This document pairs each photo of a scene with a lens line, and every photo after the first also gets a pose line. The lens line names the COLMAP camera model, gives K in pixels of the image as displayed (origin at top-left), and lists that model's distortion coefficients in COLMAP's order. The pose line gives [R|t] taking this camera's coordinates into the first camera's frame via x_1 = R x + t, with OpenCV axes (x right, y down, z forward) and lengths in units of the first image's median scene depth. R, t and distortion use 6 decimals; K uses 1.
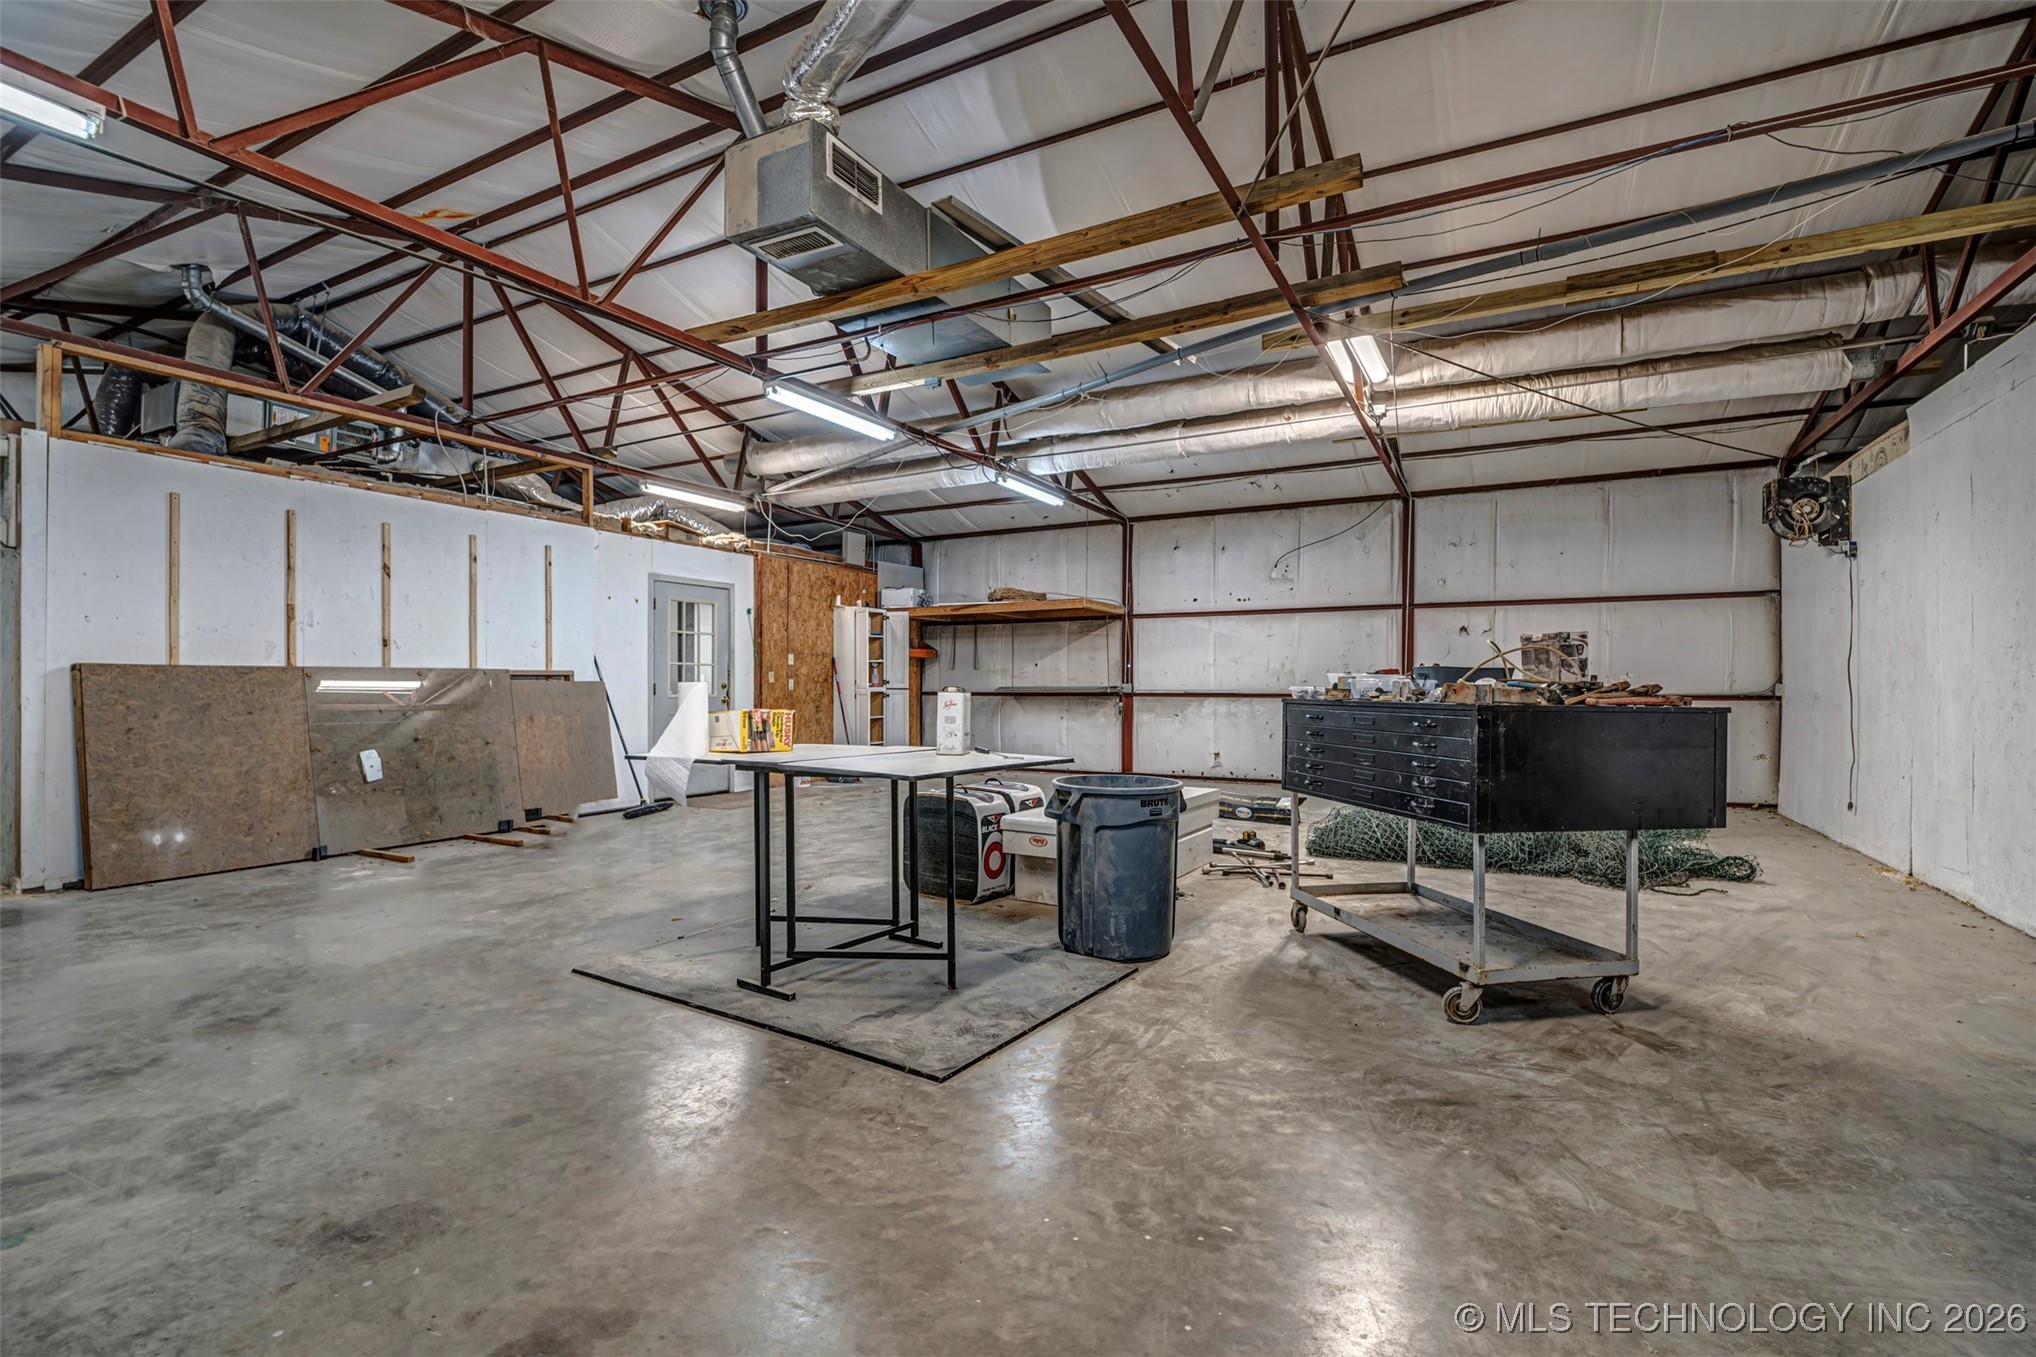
lens RADIAL K [[931.0, 0, 1020.1], [0, 931.0, 680.3], [0, 0, 1]] dist [-0.010017, -0.000853]
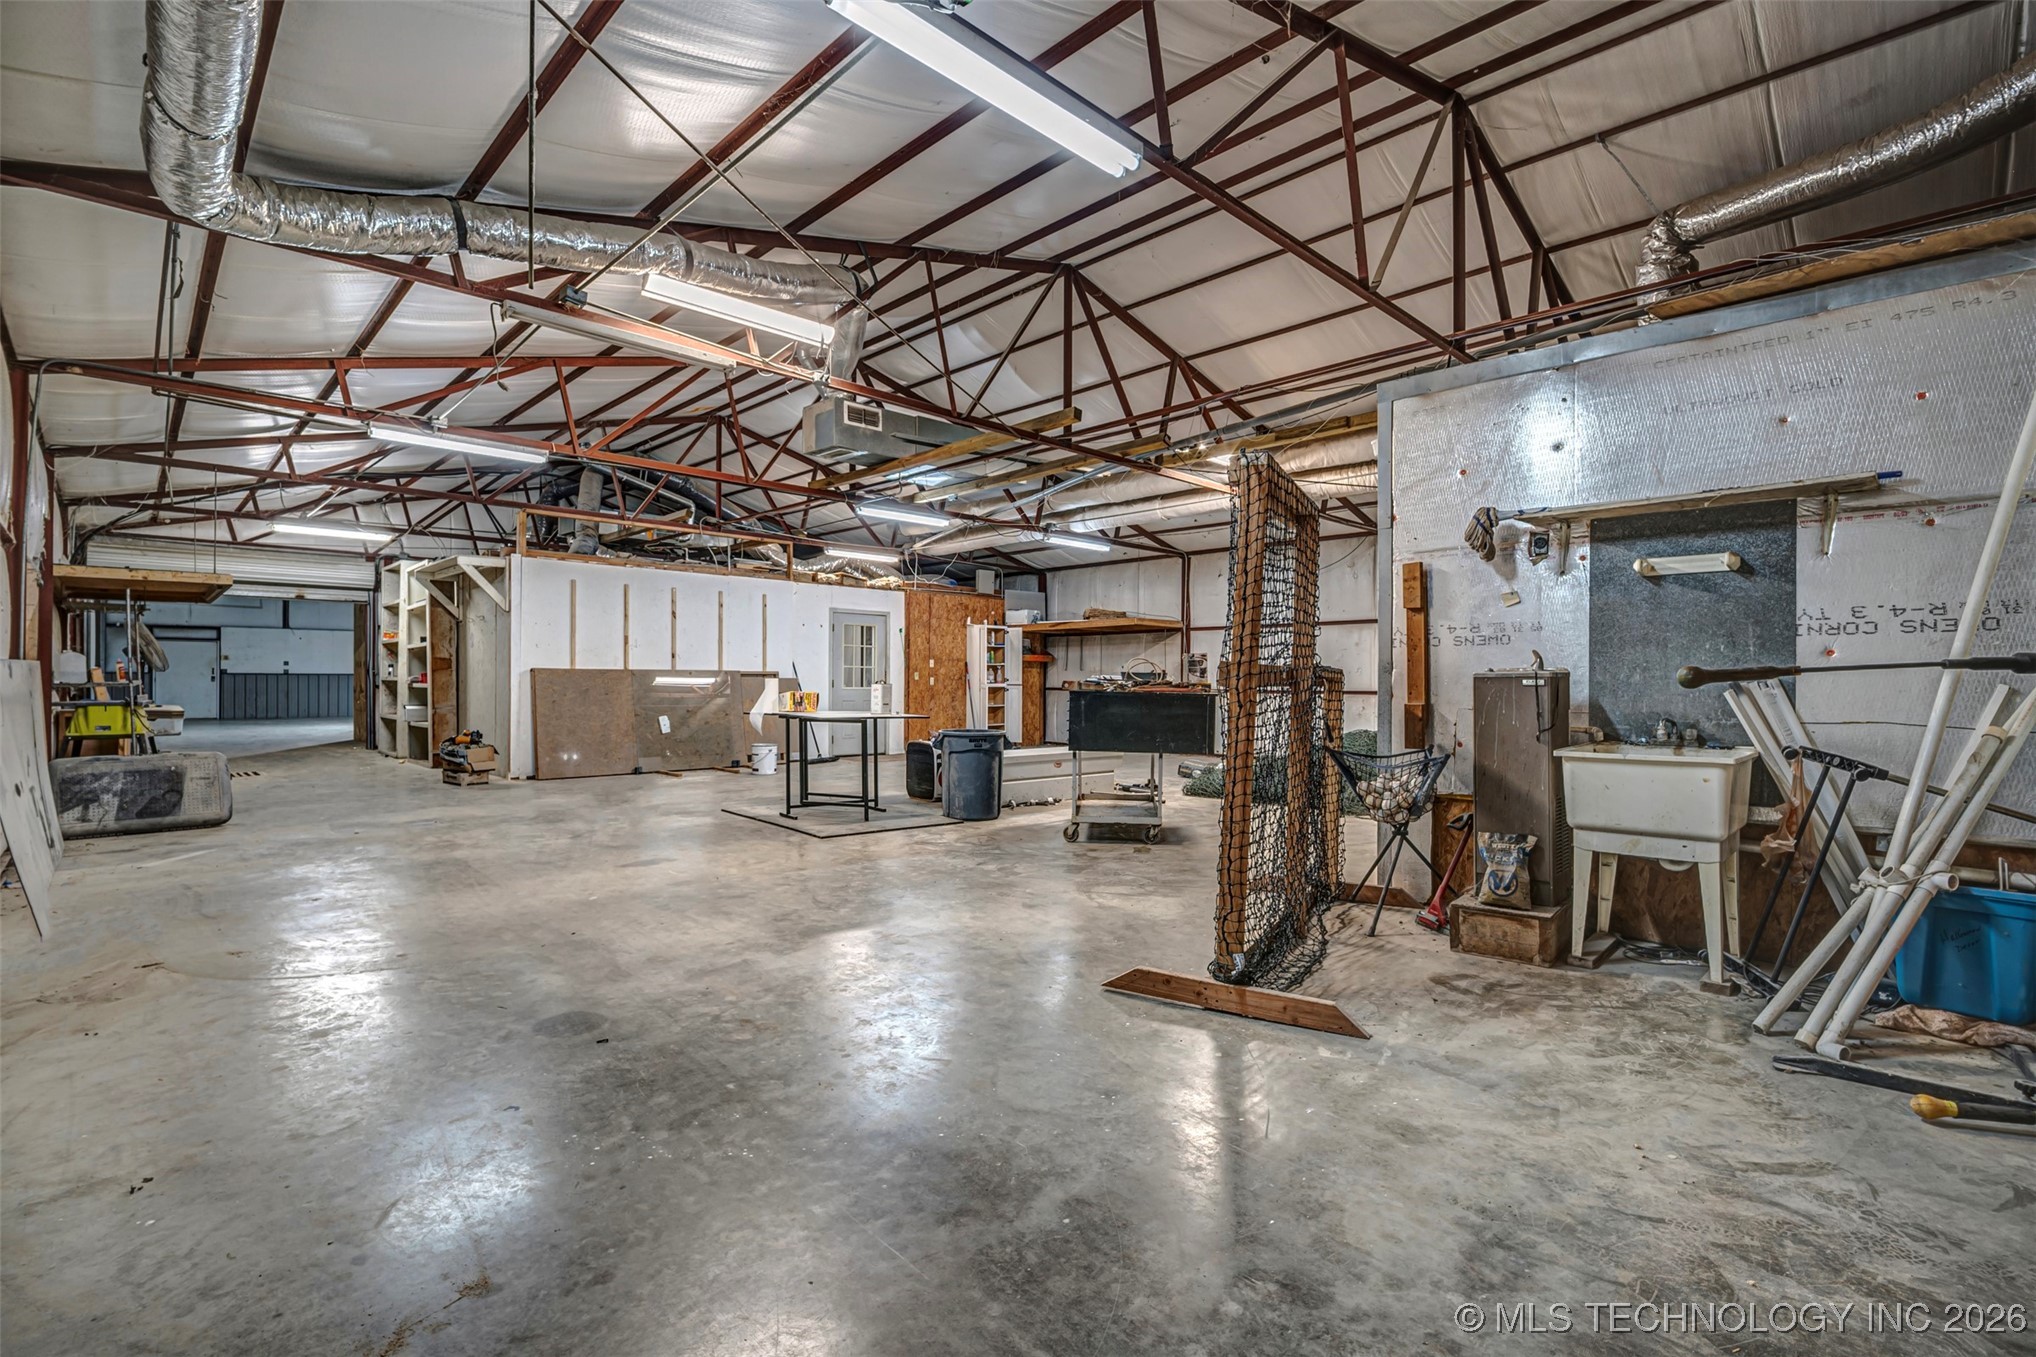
lens RADIAL K [[931.0, 0, 1015.8], [0, 931.0, 677.9], [0, 0, 1]] dist [-0.010017, -0.000853]
pose [[0.955384, 0.004042, -0.295340, 0.315952], [-0.004411, 0.999990, -0.000583, -0.000191], [0.295335, 0.001859, 0.955392, -0.340230]]
